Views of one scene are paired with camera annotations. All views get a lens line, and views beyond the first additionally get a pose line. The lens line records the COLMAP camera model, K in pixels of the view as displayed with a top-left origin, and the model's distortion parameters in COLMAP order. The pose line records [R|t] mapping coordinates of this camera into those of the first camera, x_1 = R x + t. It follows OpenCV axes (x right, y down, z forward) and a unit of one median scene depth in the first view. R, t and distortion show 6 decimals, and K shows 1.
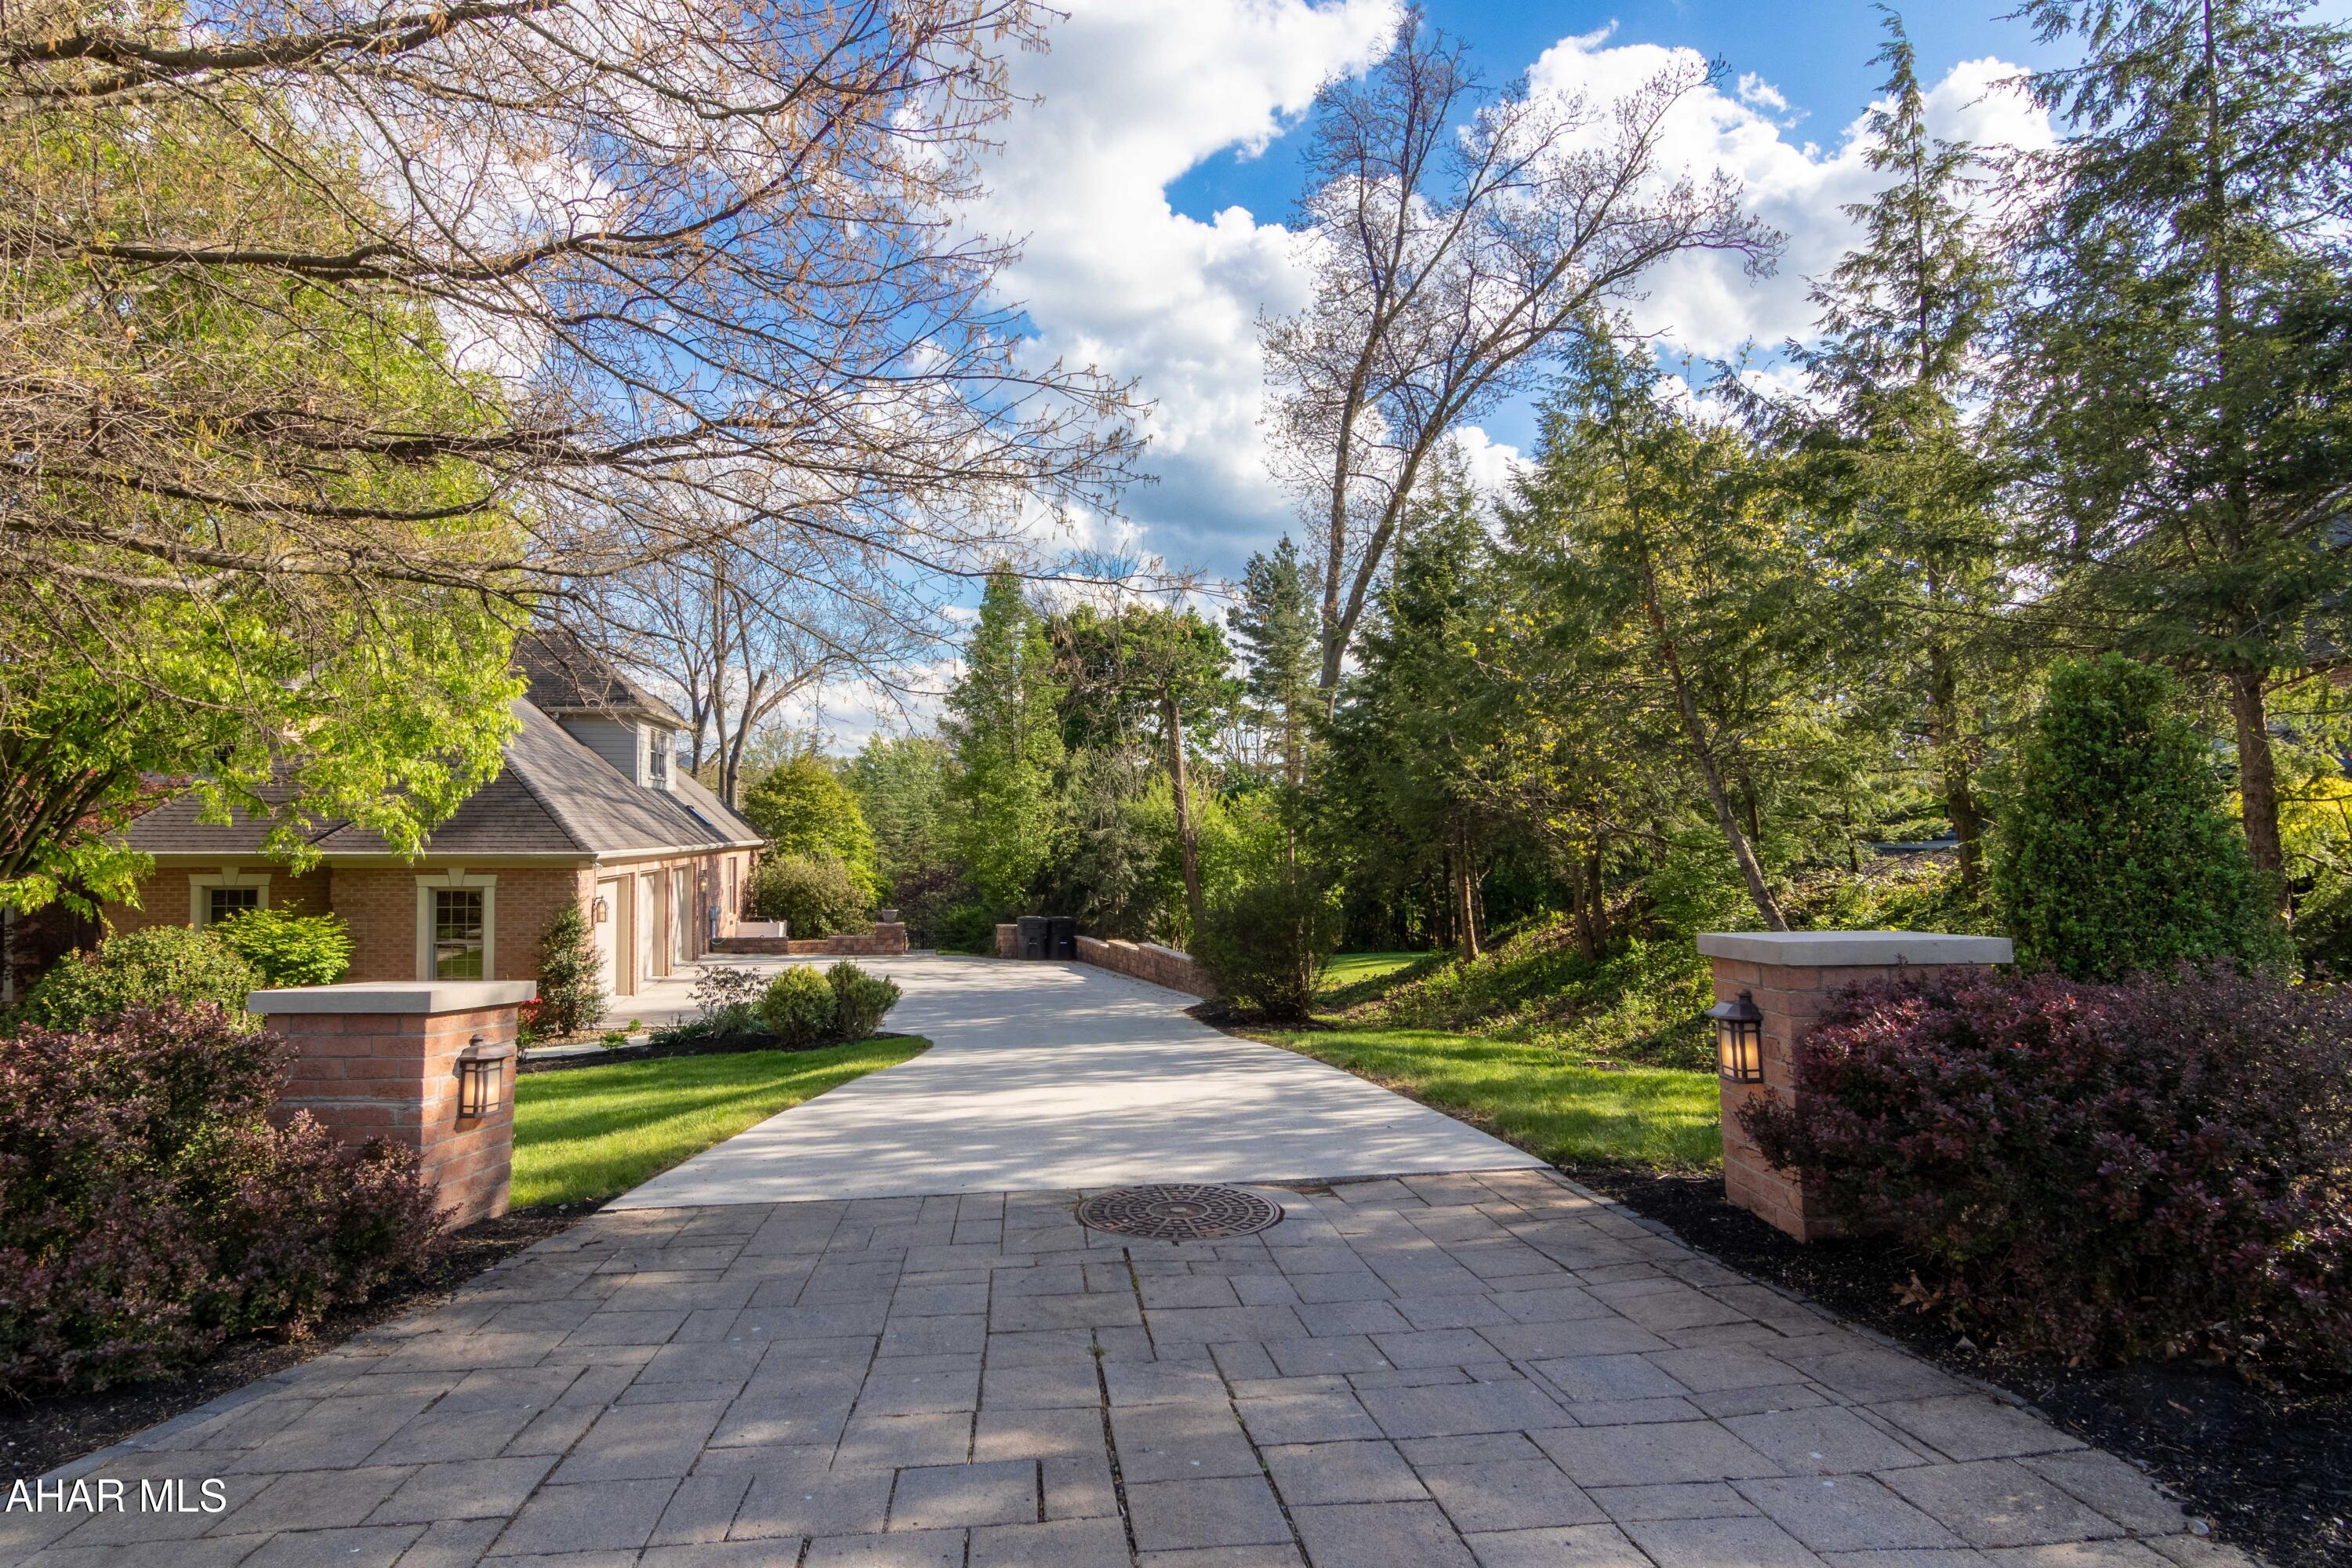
lens RADIAL K [[1195.6, 0, 1139.5], [0, 1195.6, 784.4], [0, 0, 1]] dist [0.000292, 0.000729]
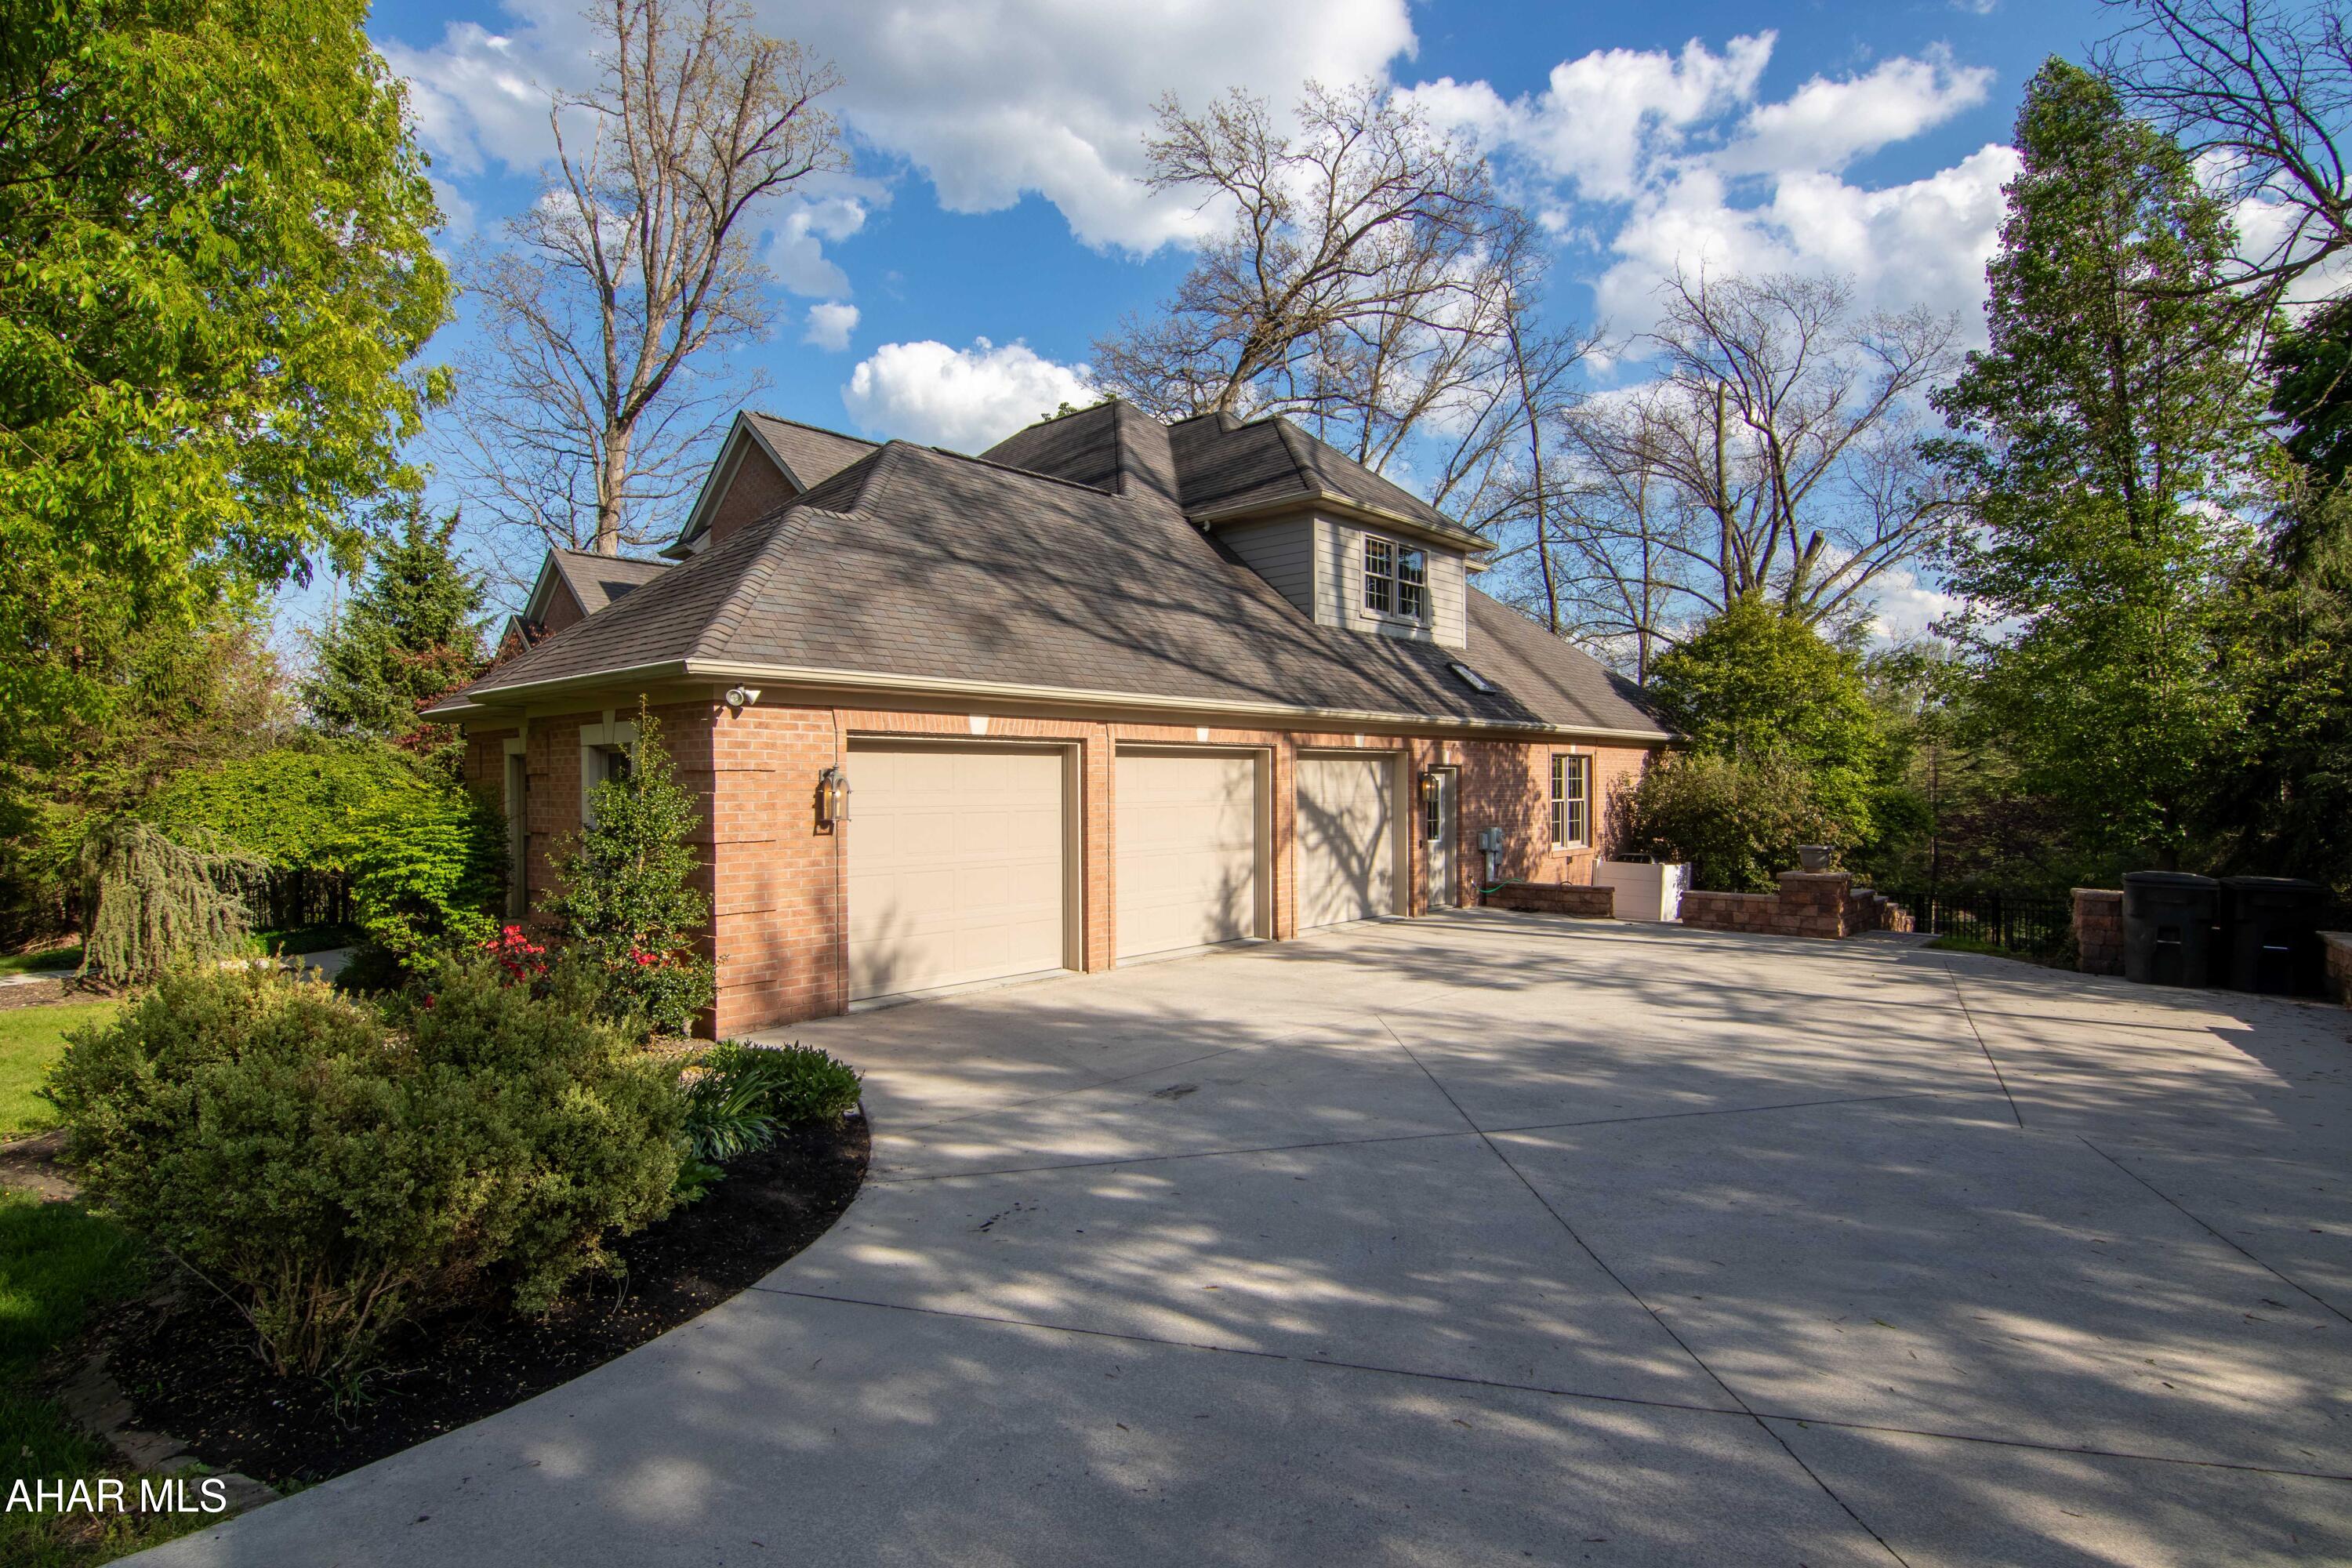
lens RADIAL K [[1195.6, 0, 1139.5], [0, 1195.6, 784.4], [0, 0, 1]] dist [0.000292, 0.000729]
pose [[0.612209, -0.001581, -0.790694, 0.013007], [0.033654, 0.999144, 0.024059, 0.050885], [0.789979, -0.041339, 0.611738, 0.409875]]
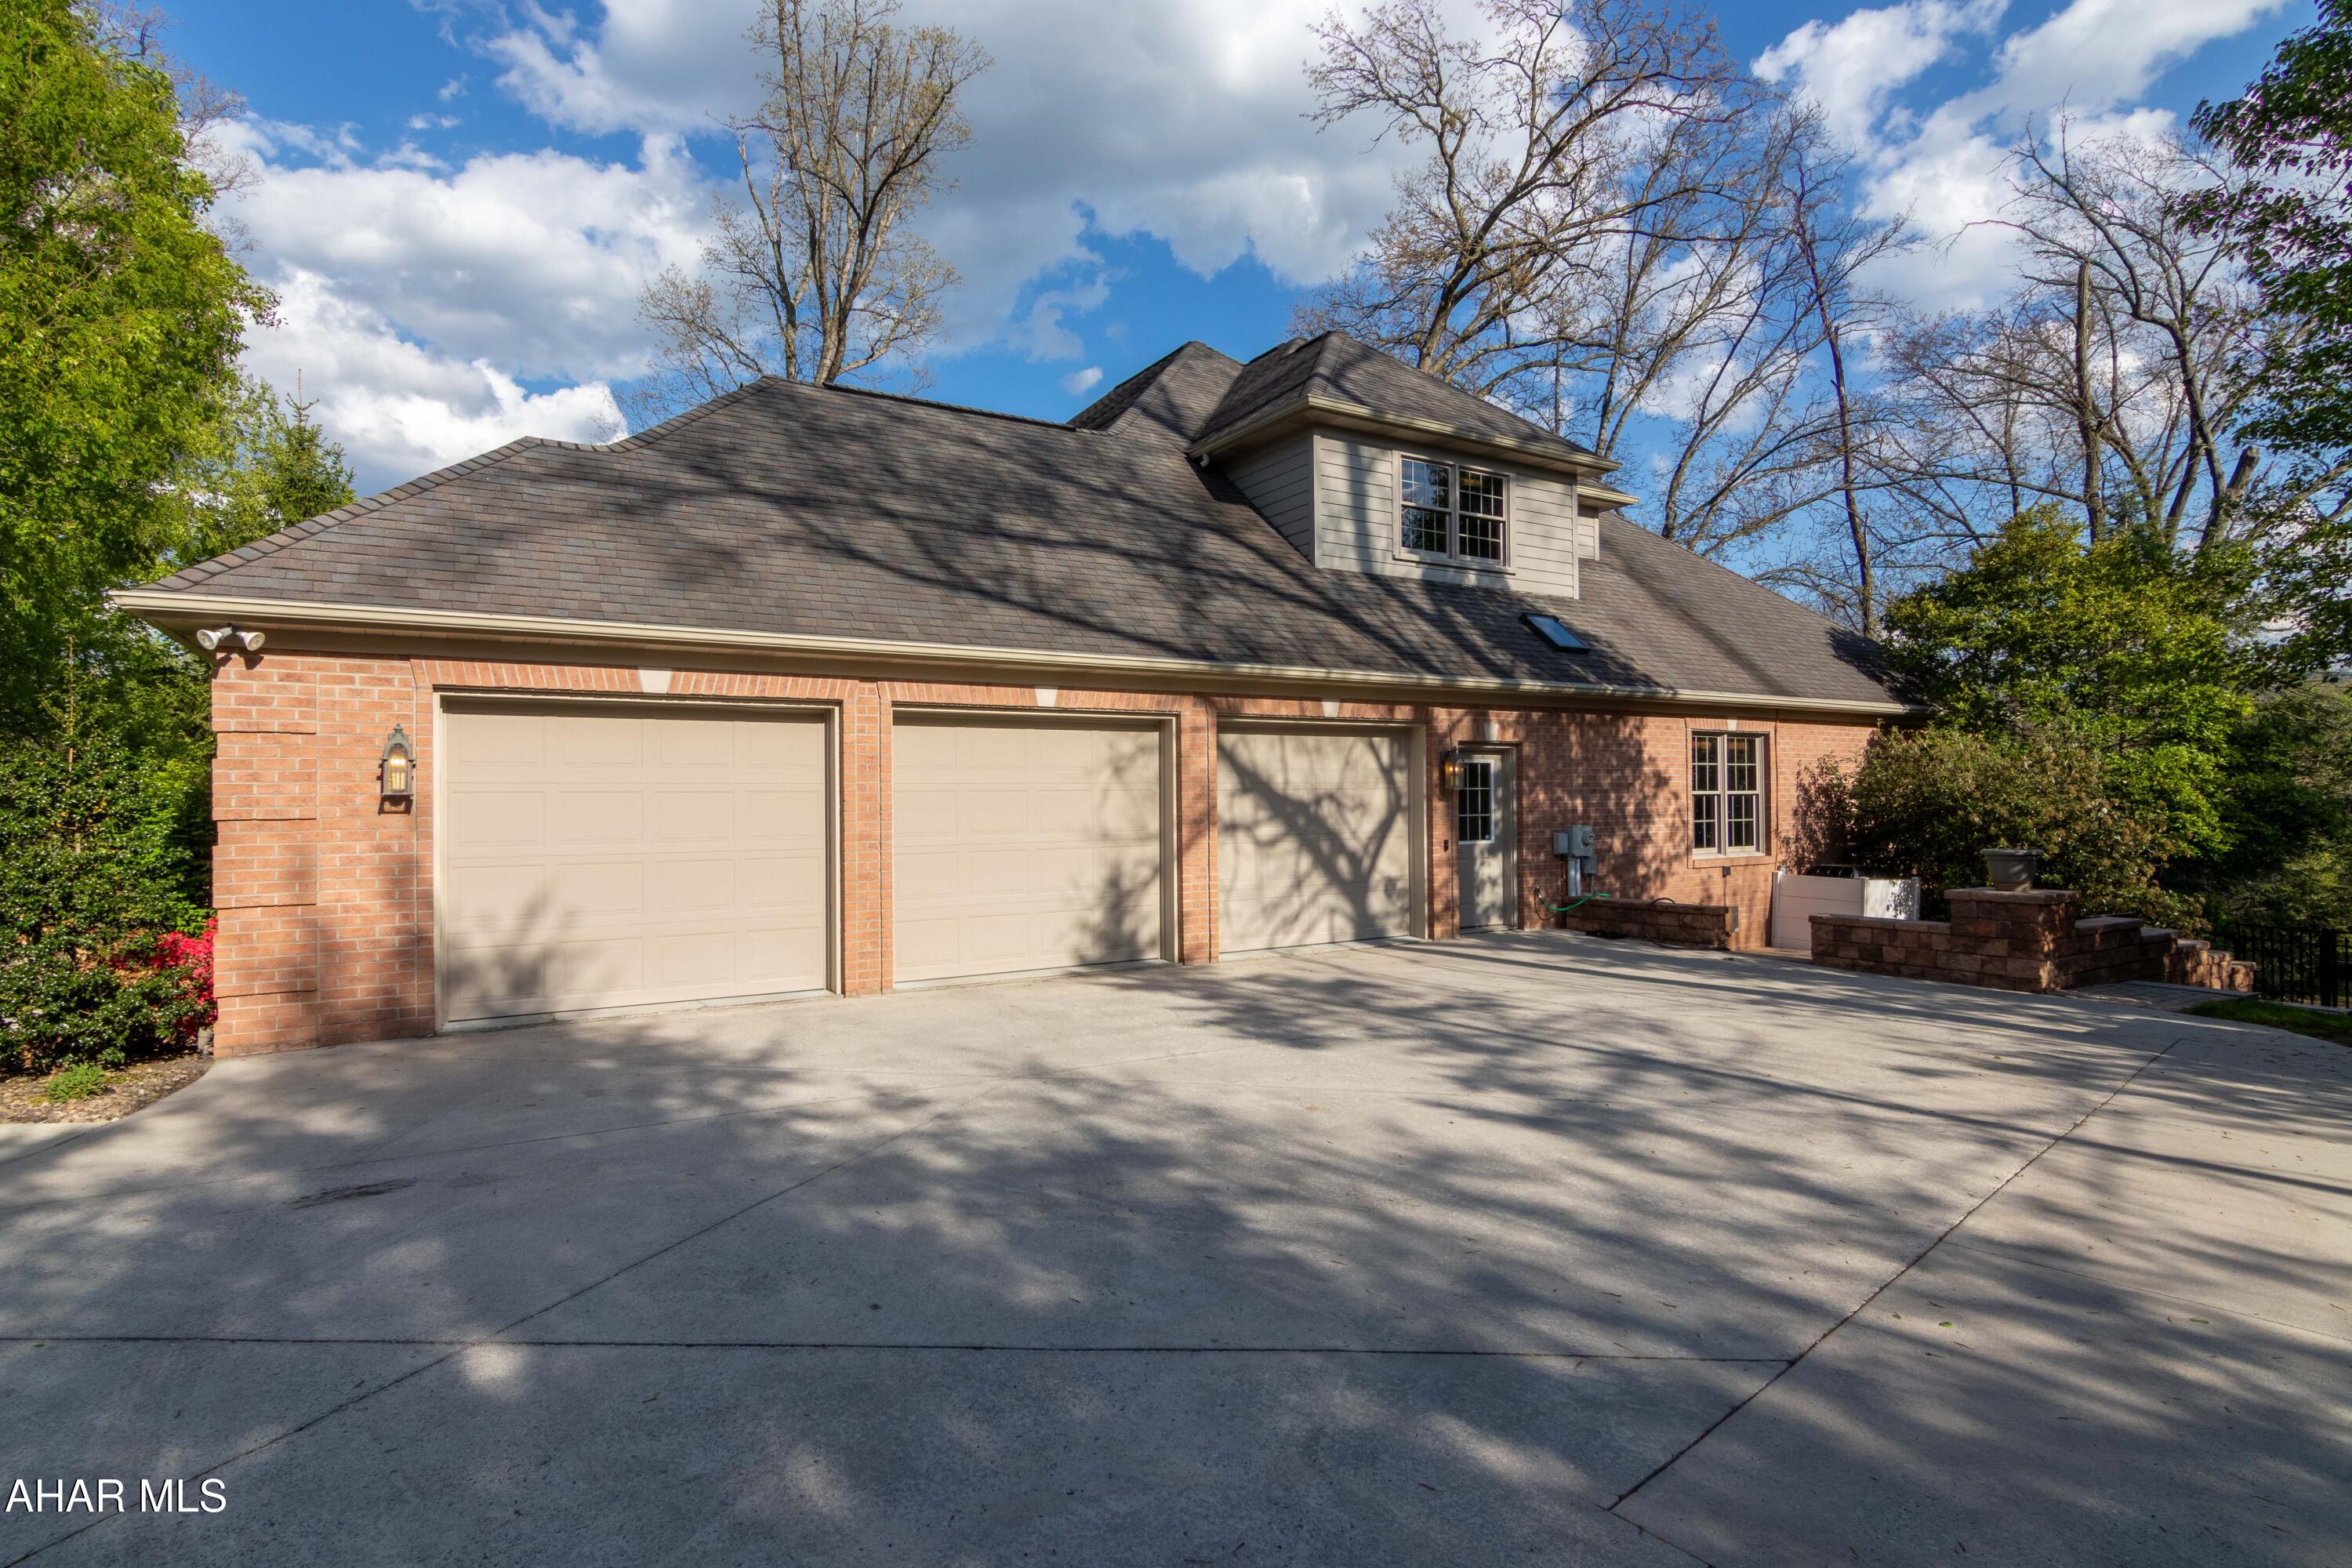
lens RADIAL K [[1173.2, 0, 1179.7], [0, 1173.2, 797.6], [0, 0, 1]] dist [-0.002669, 0.000057]
pose [[0.369076, -0.005970, -0.929380, 0.008440], [0.042604, 0.999037, 0.010501, 0.068824], [0.928422, -0.043471, 0.368975, 0.587197]]
